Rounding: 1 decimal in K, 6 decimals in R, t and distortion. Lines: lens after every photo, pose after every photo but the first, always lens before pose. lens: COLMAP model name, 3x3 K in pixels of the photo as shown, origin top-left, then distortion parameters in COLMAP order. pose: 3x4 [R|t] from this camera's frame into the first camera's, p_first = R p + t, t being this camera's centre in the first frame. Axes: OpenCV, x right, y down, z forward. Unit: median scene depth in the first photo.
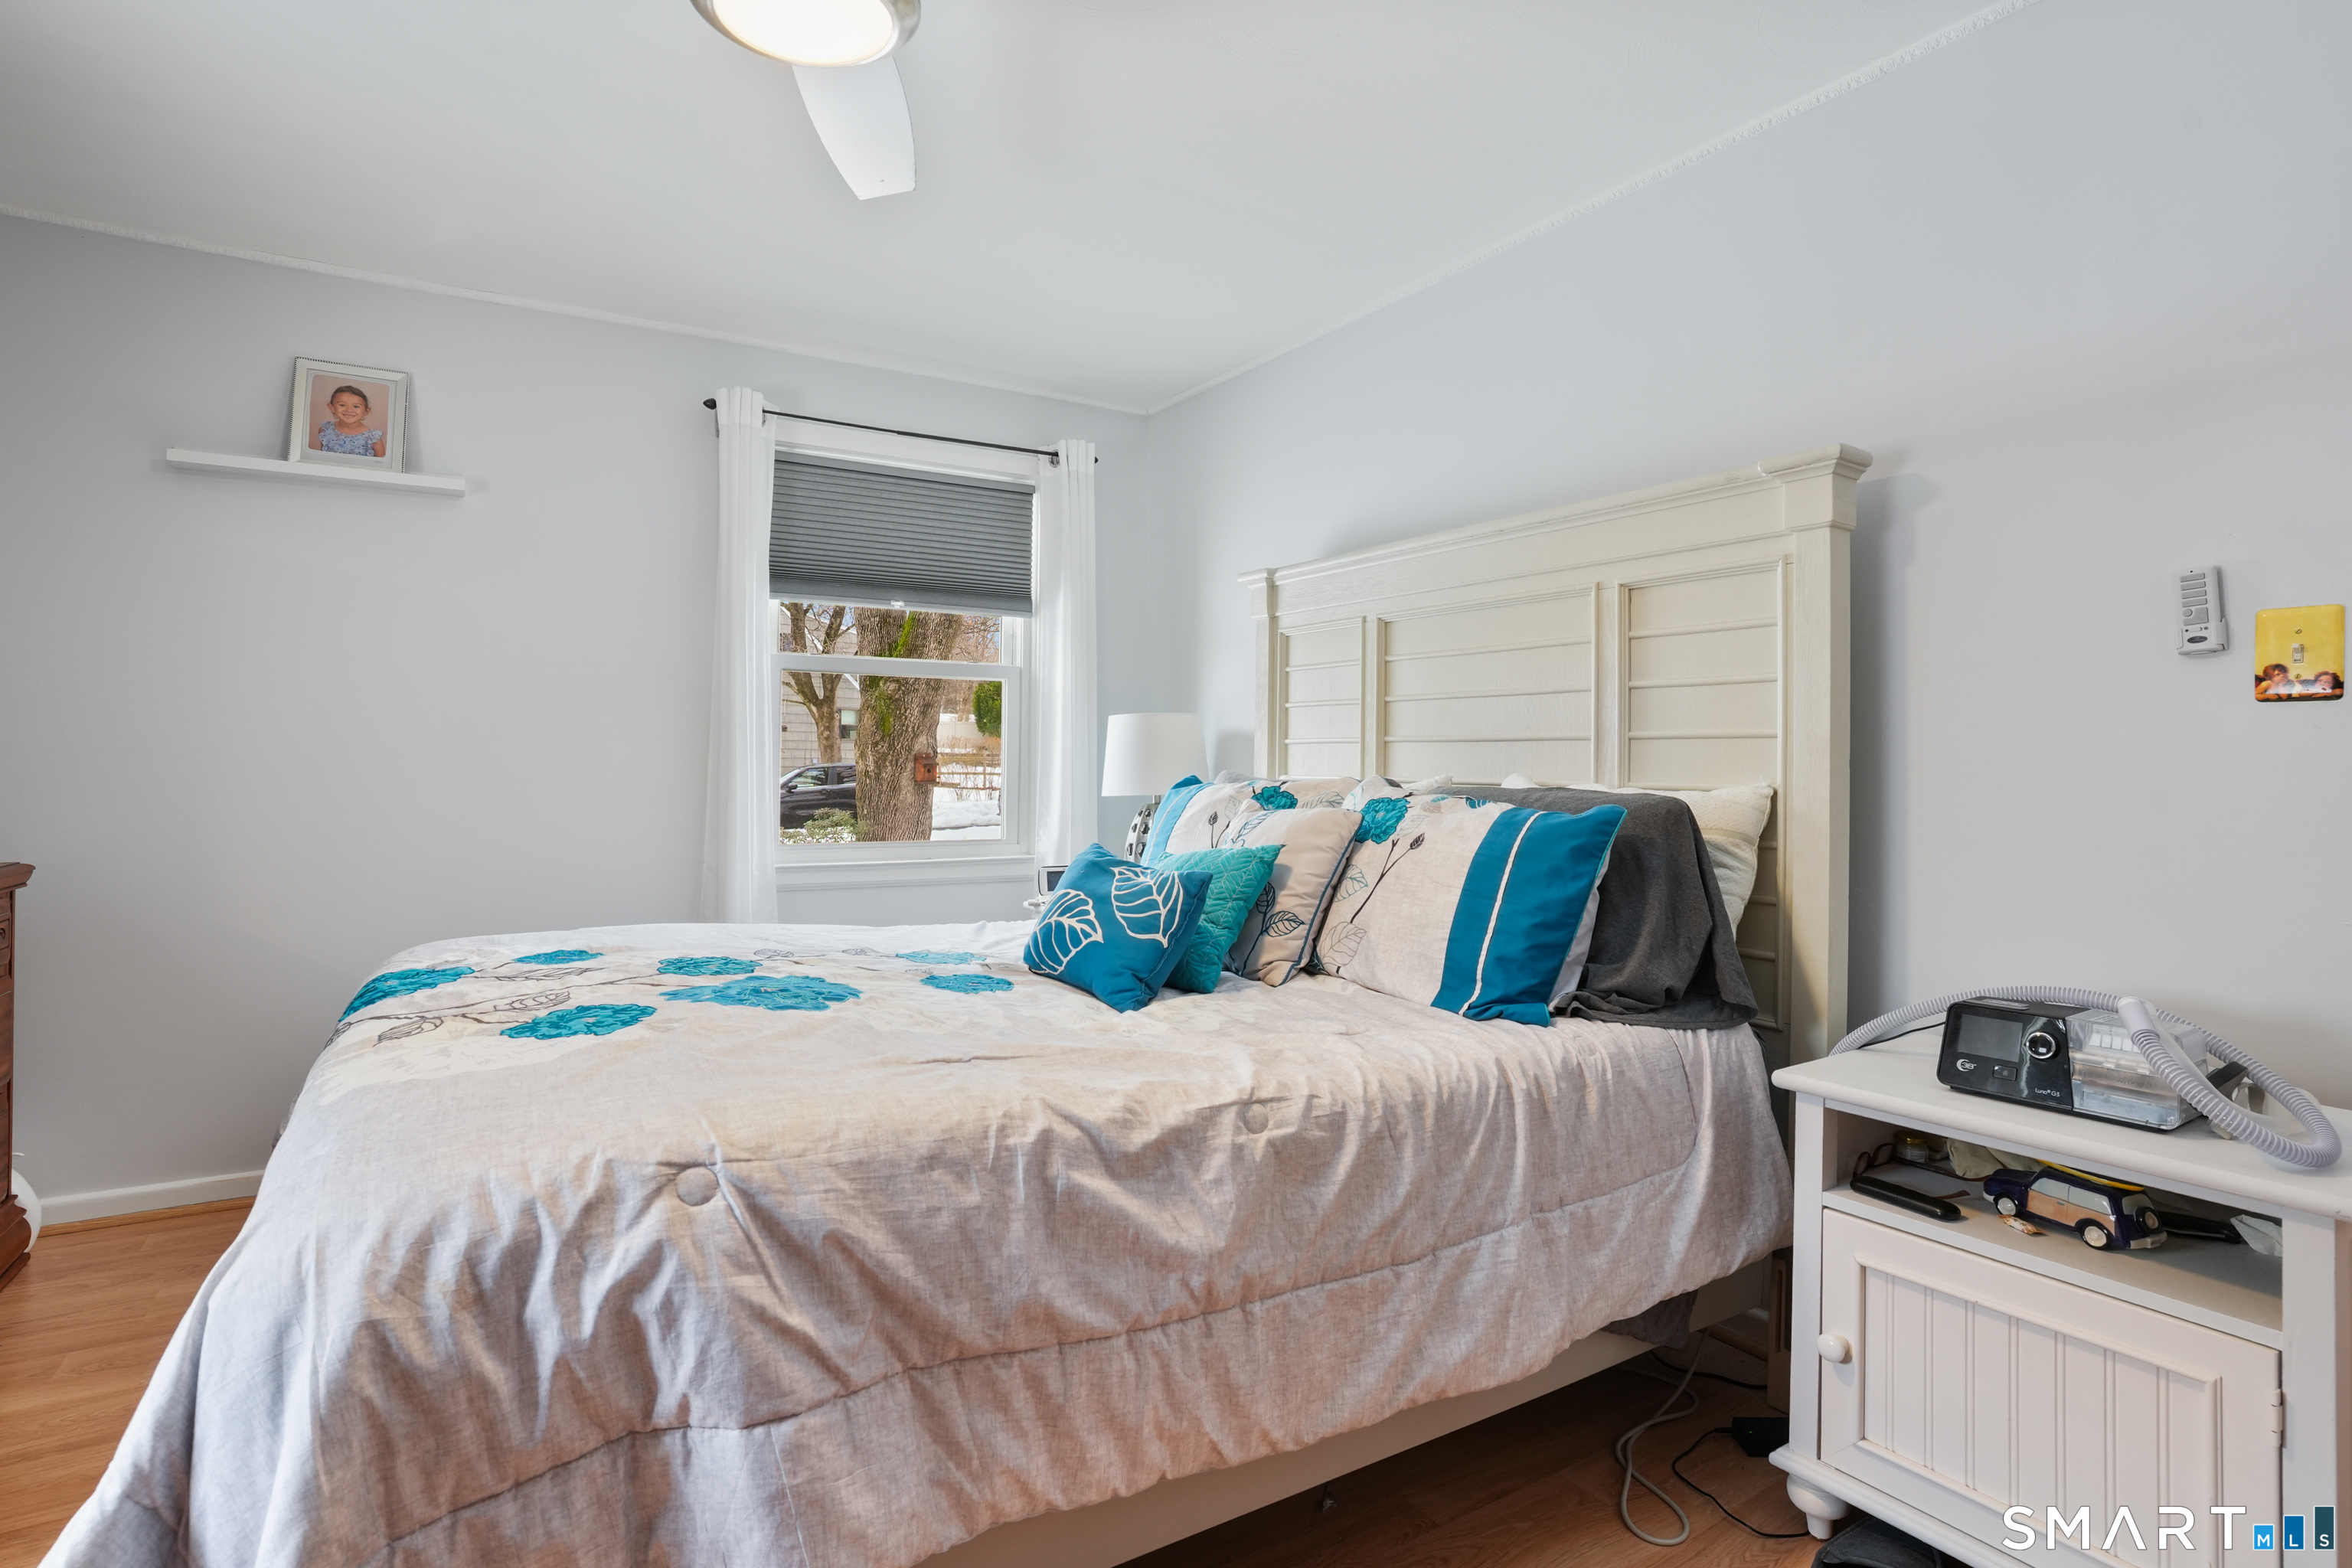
lens RADIAL K [[1169.7, 0, 1172.0], [0, 1169.7, 793.1], [0, 0, 1]] dist [-0.096732, 0.046959]
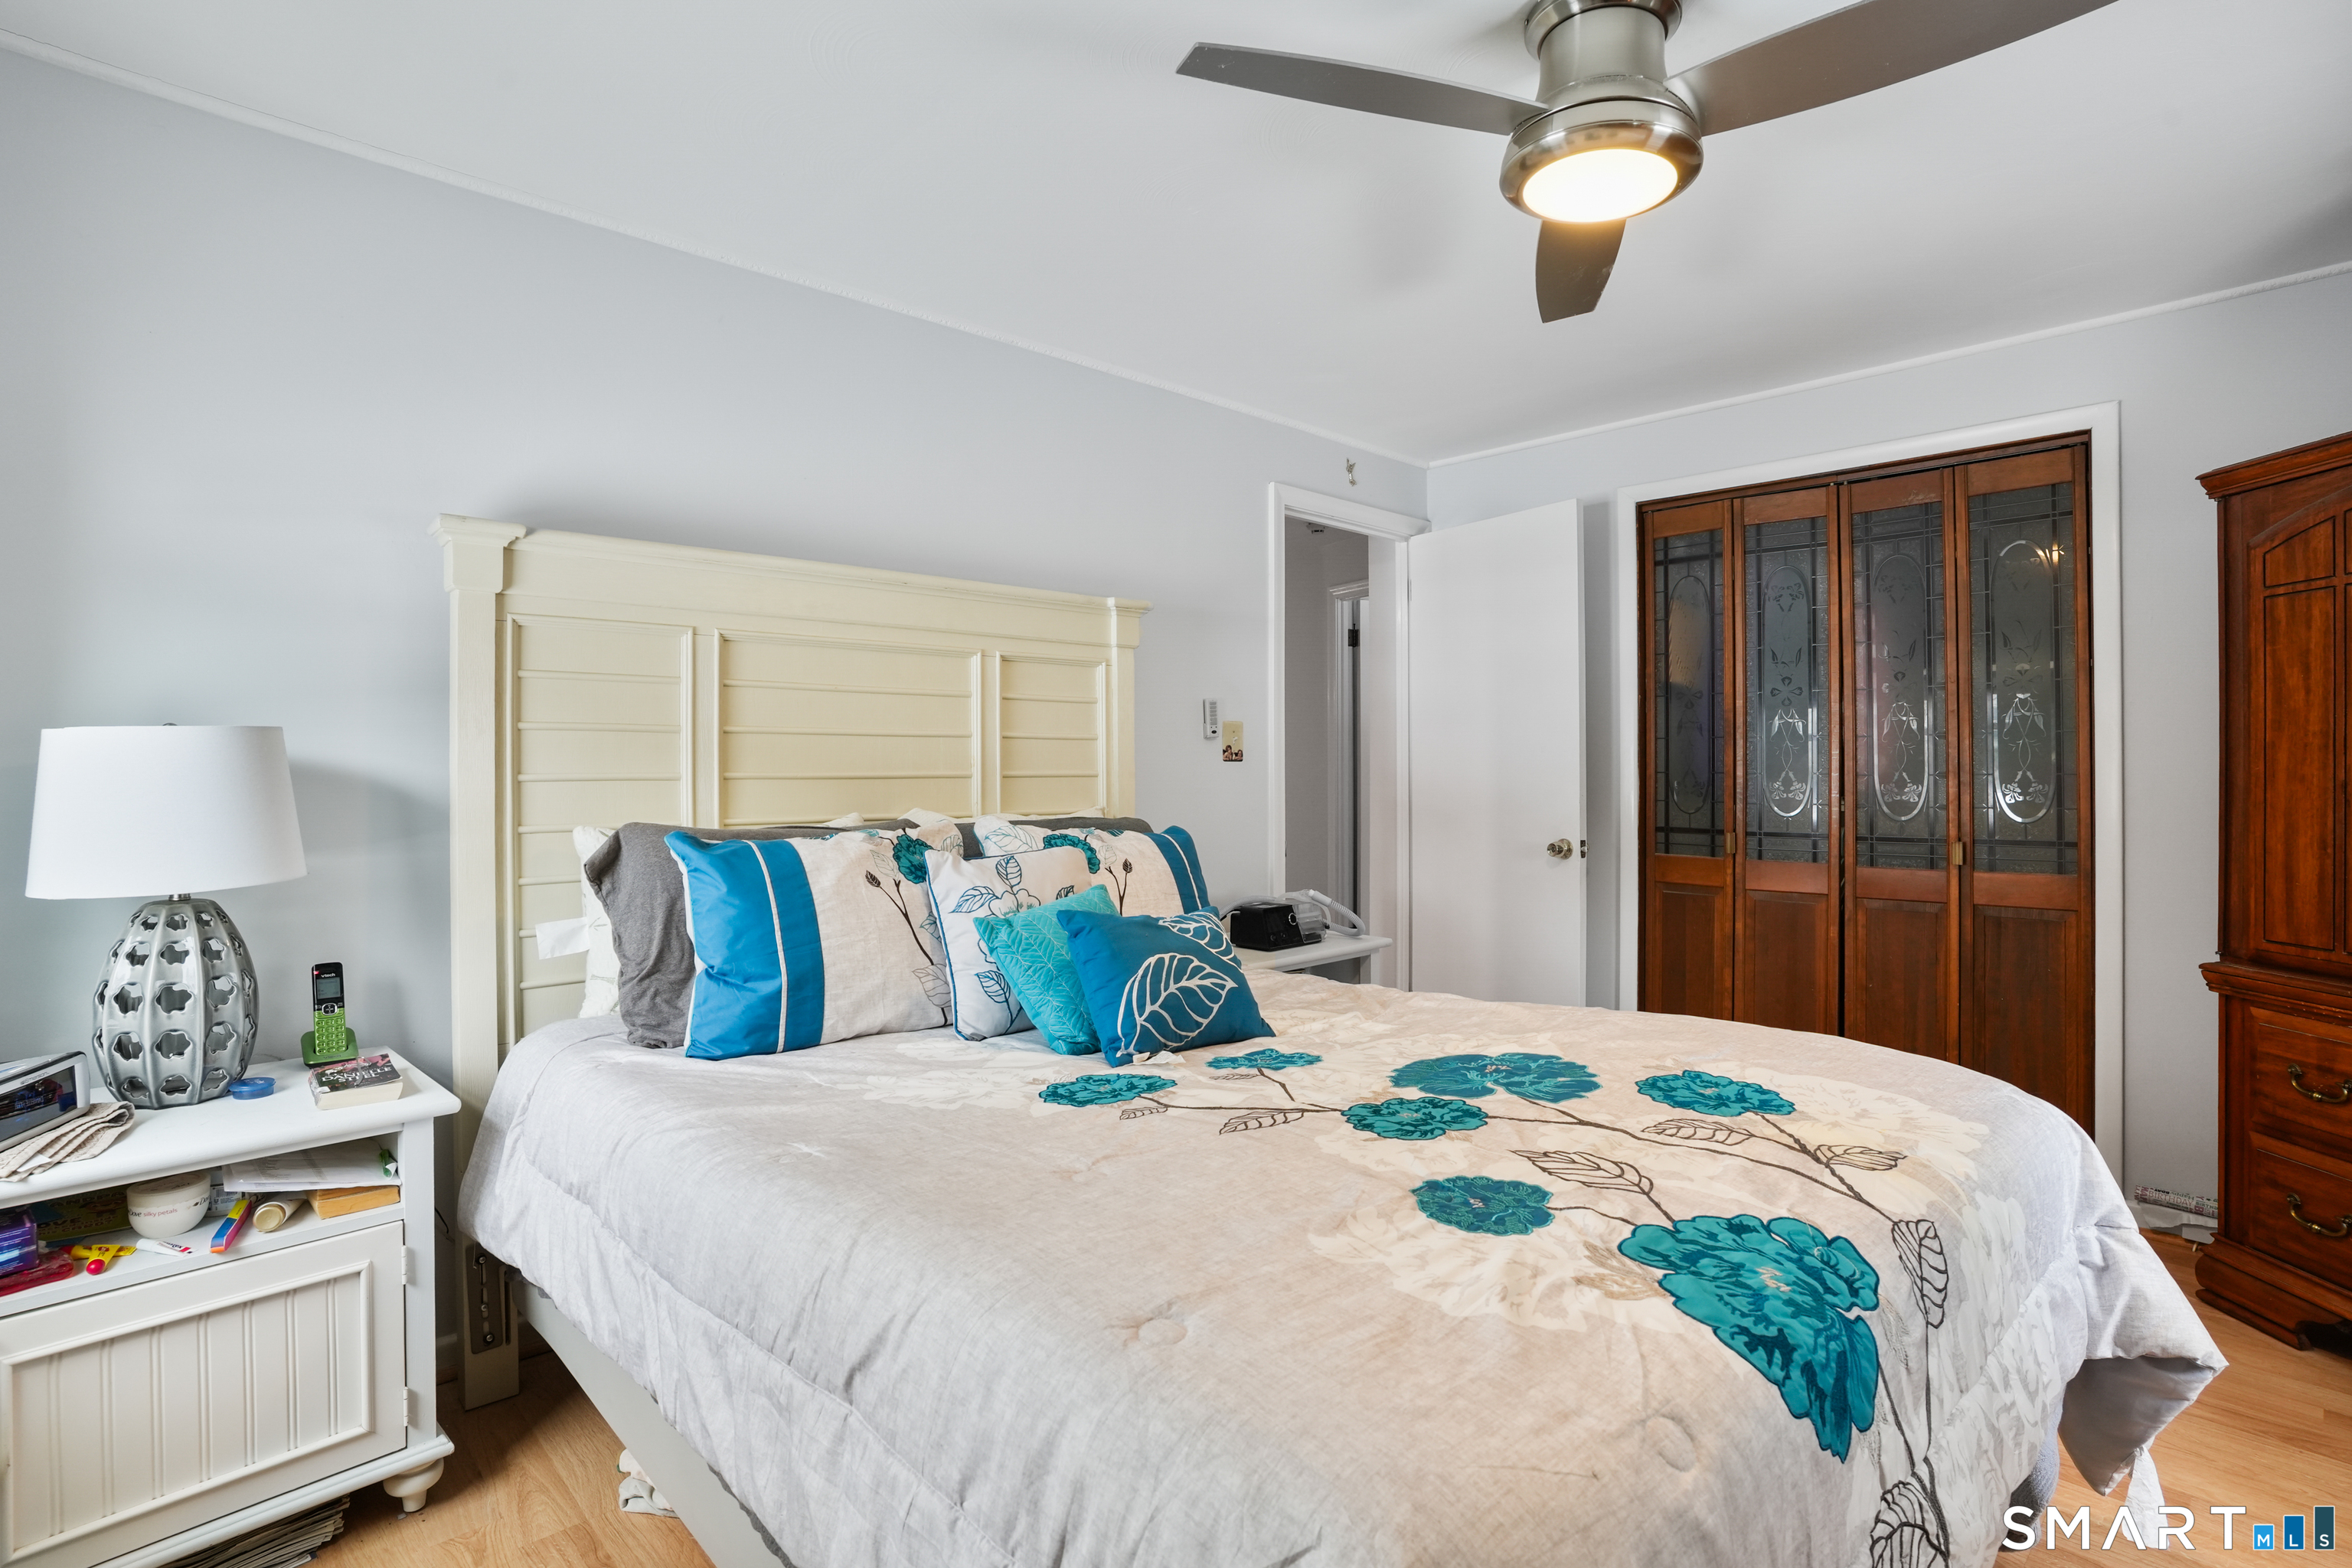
lens RADIAL K [[1169.7, 0, 1172.0], [0, 1169.7, 793.1], [0, 0, 1]] dist [-0.096732, 0.046959]
pose [[-0.207876, -0.029084, 0.977723, -1.016350], [0.025668, 0.999051, 0.035176, -0.078233], [-0.977818, 0.032409, -0.206933, 1.220980]]
